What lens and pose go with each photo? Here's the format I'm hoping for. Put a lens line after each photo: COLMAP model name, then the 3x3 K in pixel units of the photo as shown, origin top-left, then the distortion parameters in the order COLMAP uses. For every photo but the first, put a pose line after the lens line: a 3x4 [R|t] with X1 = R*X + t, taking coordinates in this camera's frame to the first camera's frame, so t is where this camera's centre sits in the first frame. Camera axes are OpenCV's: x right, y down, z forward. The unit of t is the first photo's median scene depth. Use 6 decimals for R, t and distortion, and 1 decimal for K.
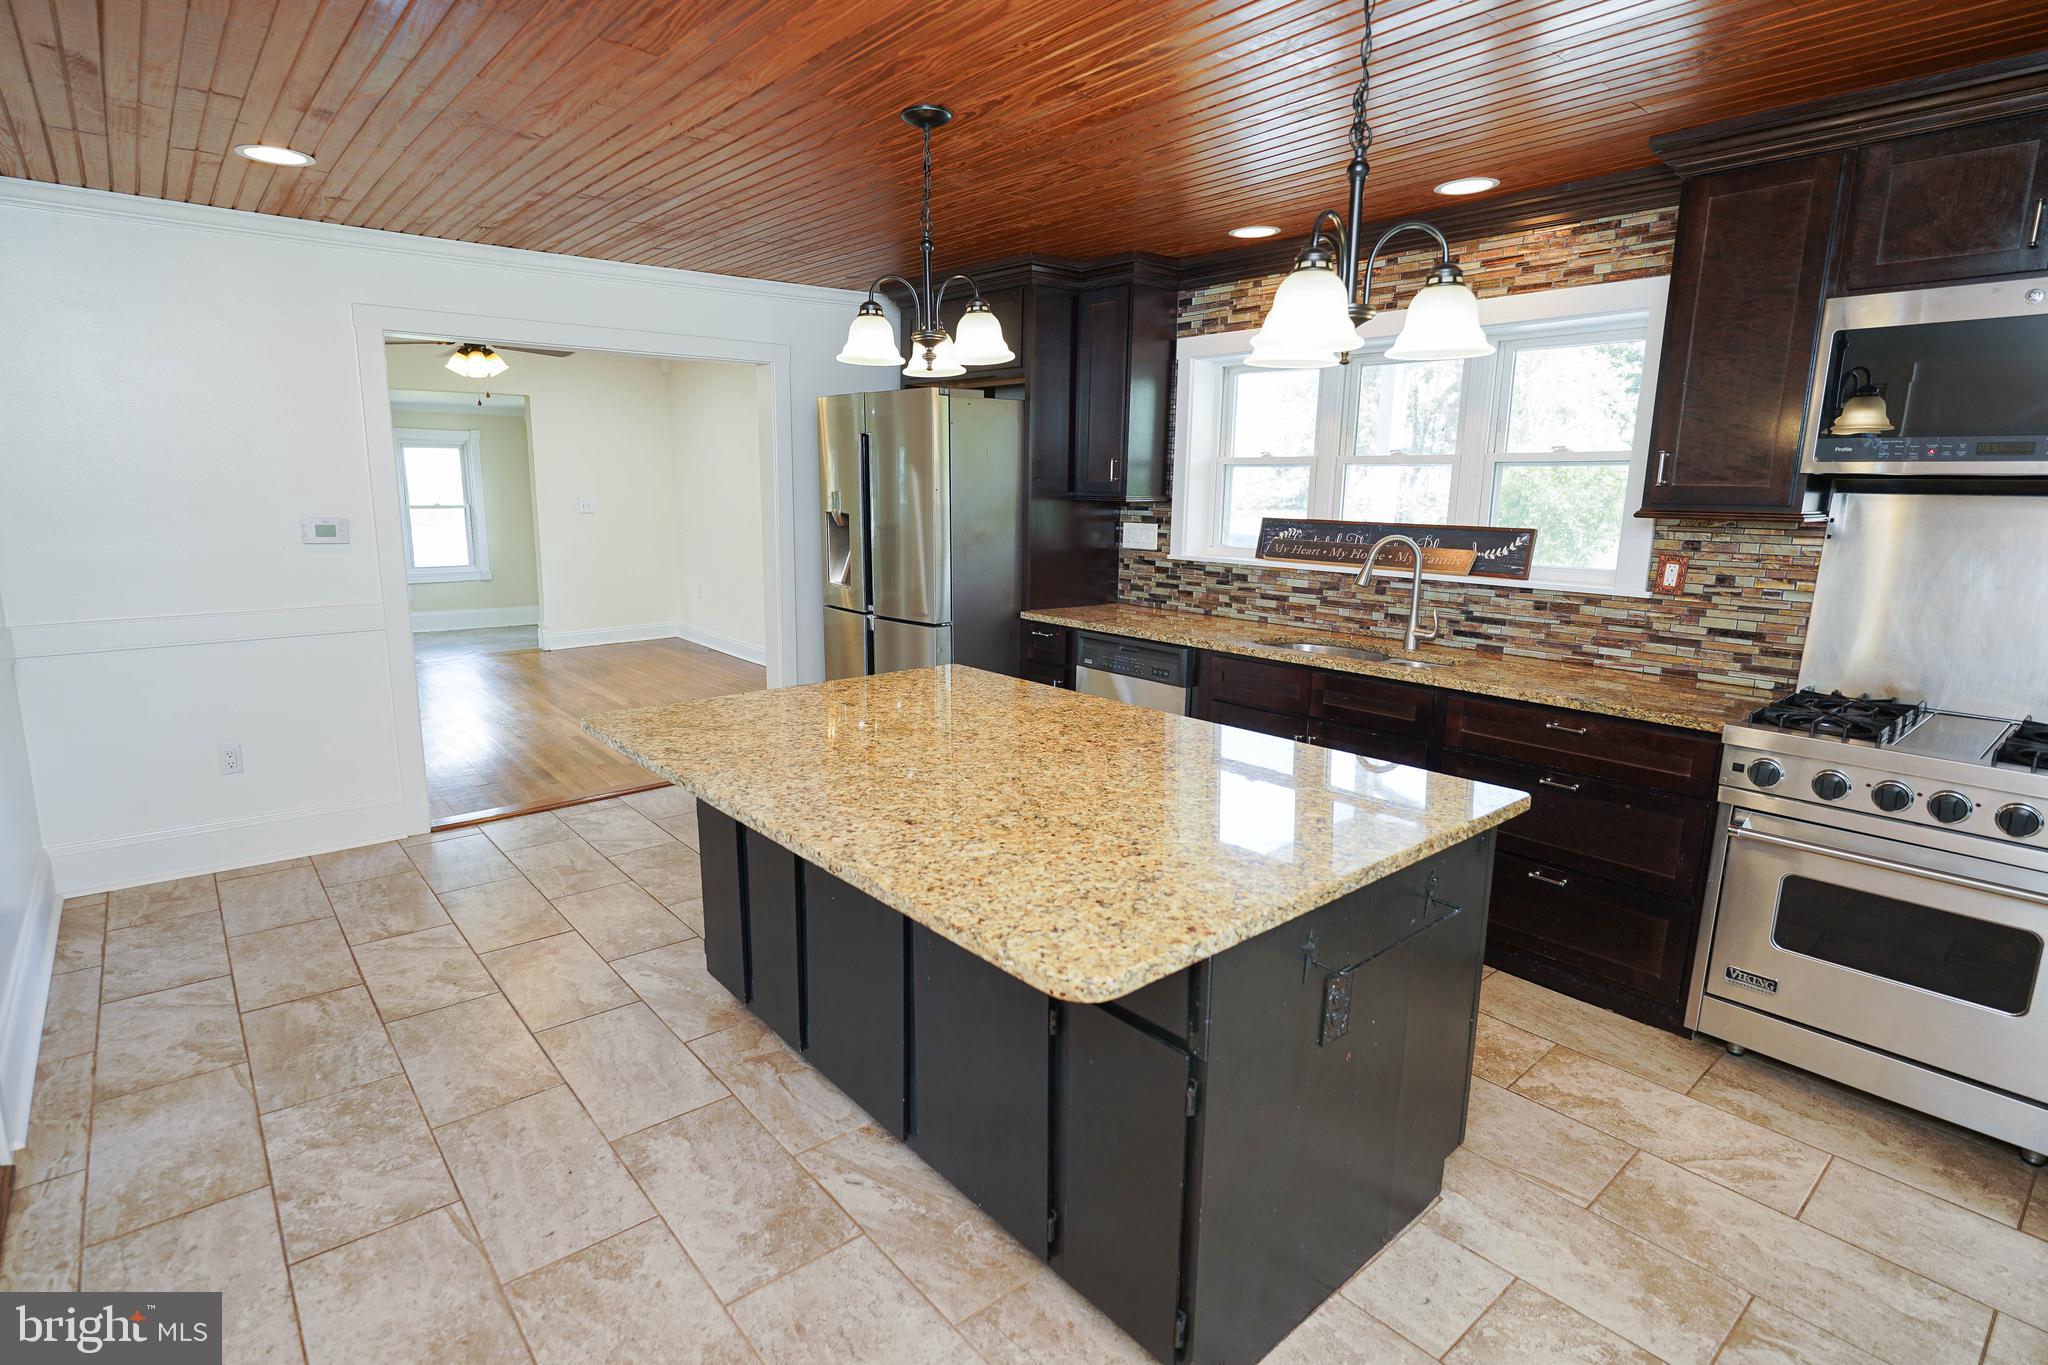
lens RADIAL K [[1008.4, 0, 988.6], [0, 1008.4, 687.1], [0, 0, 1]] dist [-0.008435, 0.000602]
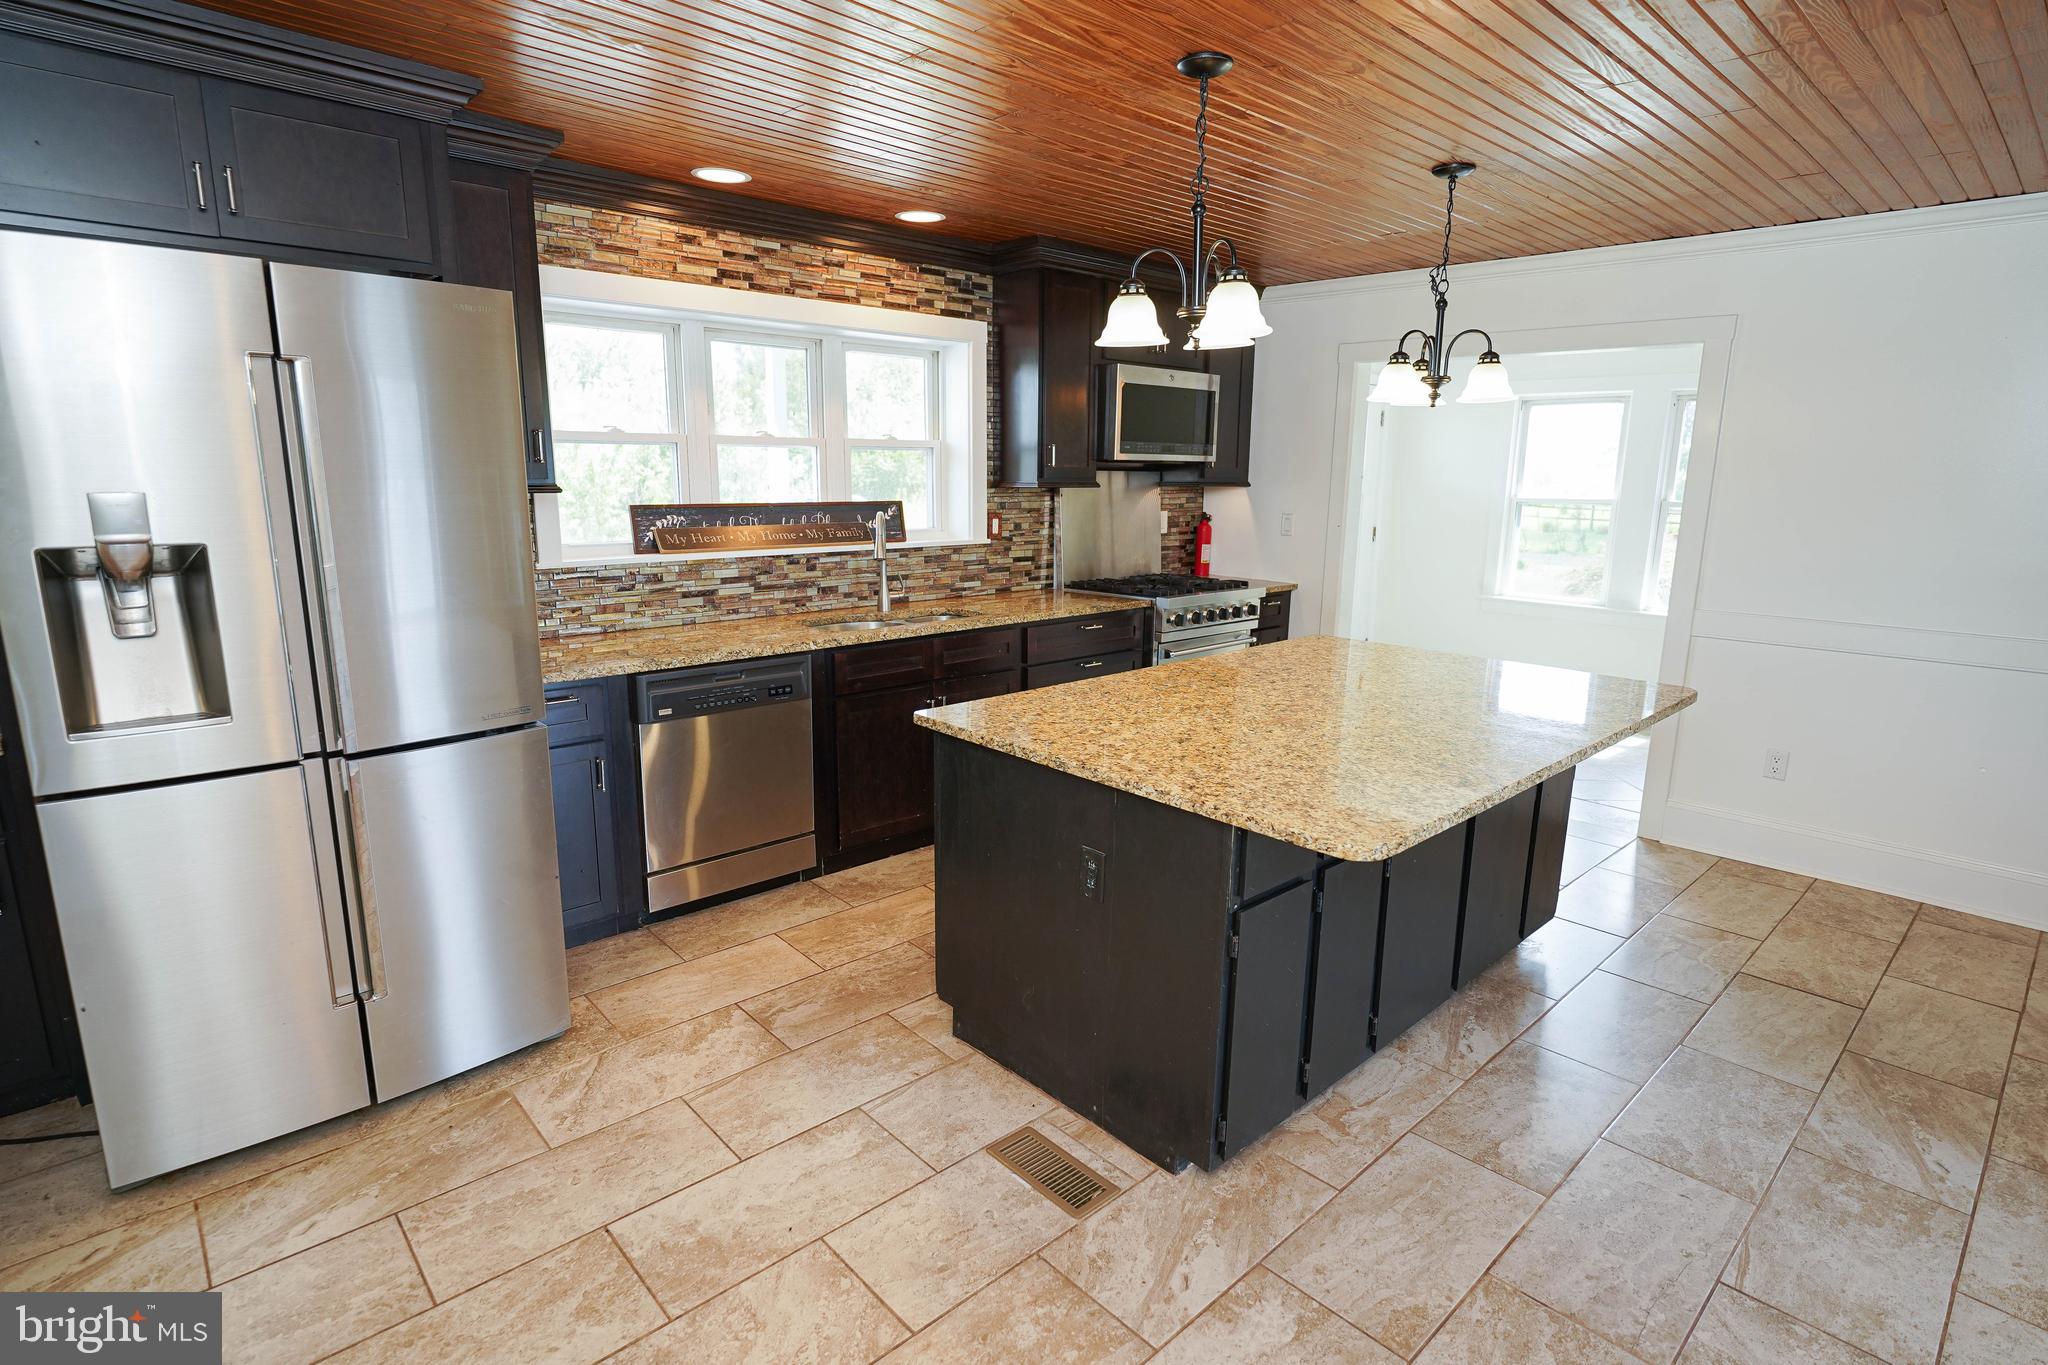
lens RADIAL K [[1008.4, 0, 1020.5], [0, 1008.4, 689.4], [0, 0, 1]] dist [-0.008435, 0.000602]
pose [[-0.045465, -0.223575, 0.973626, -0.735720], [0.190951, 0.954717, 0.228150, -0.188452], [-0.980546, 0.196288, -0.000715, 0.887349]]
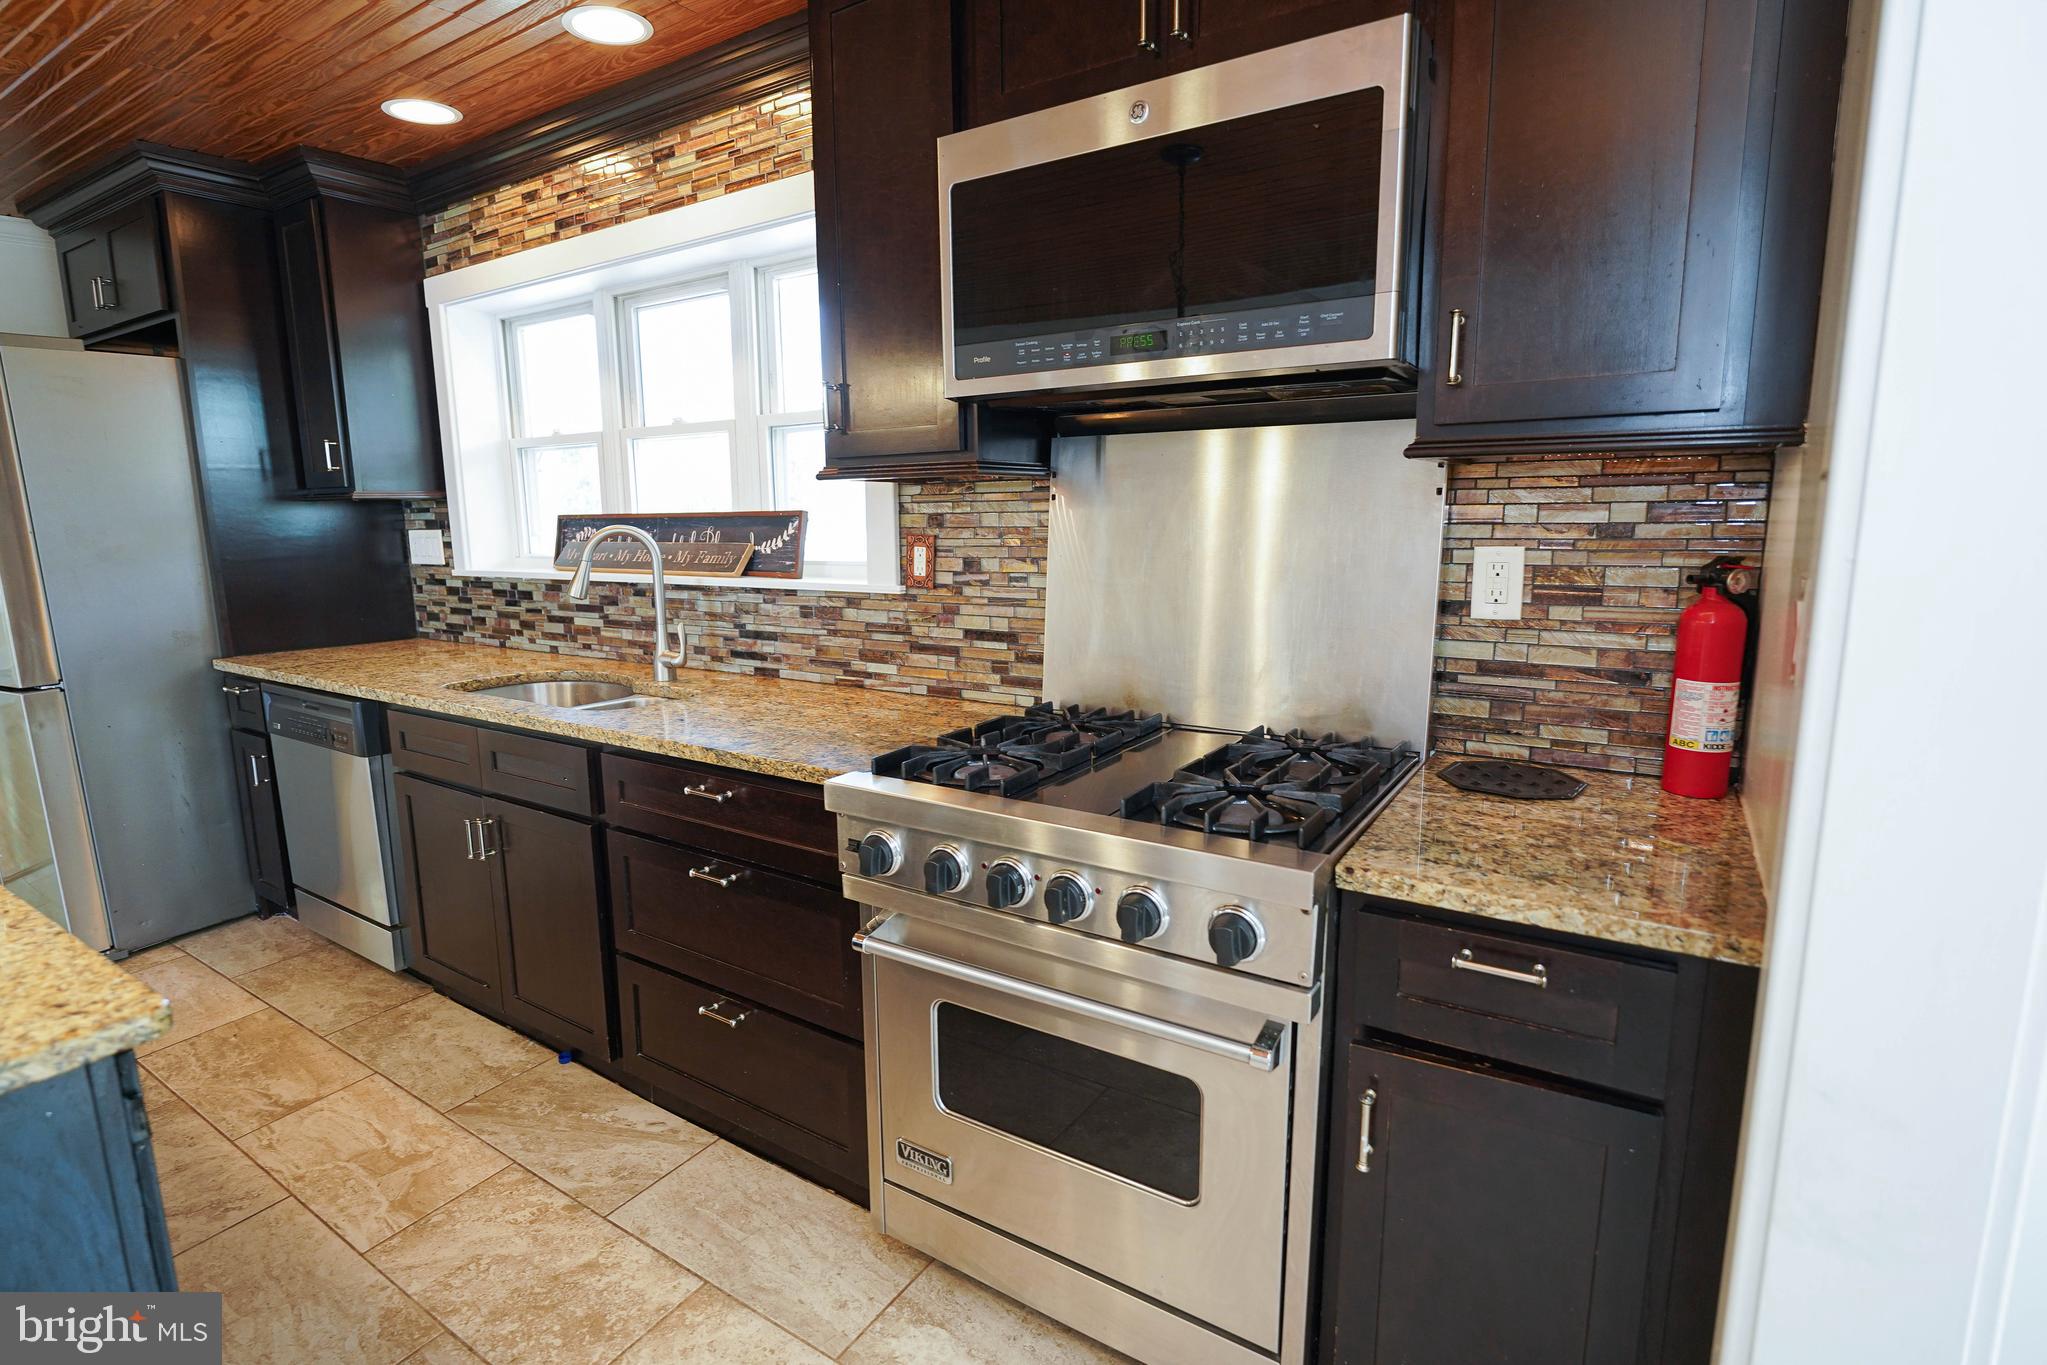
lens RADIAL K [[1008.0, 0, 973.6], [0, 1008.0, 685.0], [0, 0, 1]] dist [-0.008435, 0.000602]
pose [[0.960201, -0.068878, 0.270683, 0.446478], [0.077453, 0.996772, -0.021112, -0.001389], [-0.268355, 0.041237, 0.962437, 0.242019]]
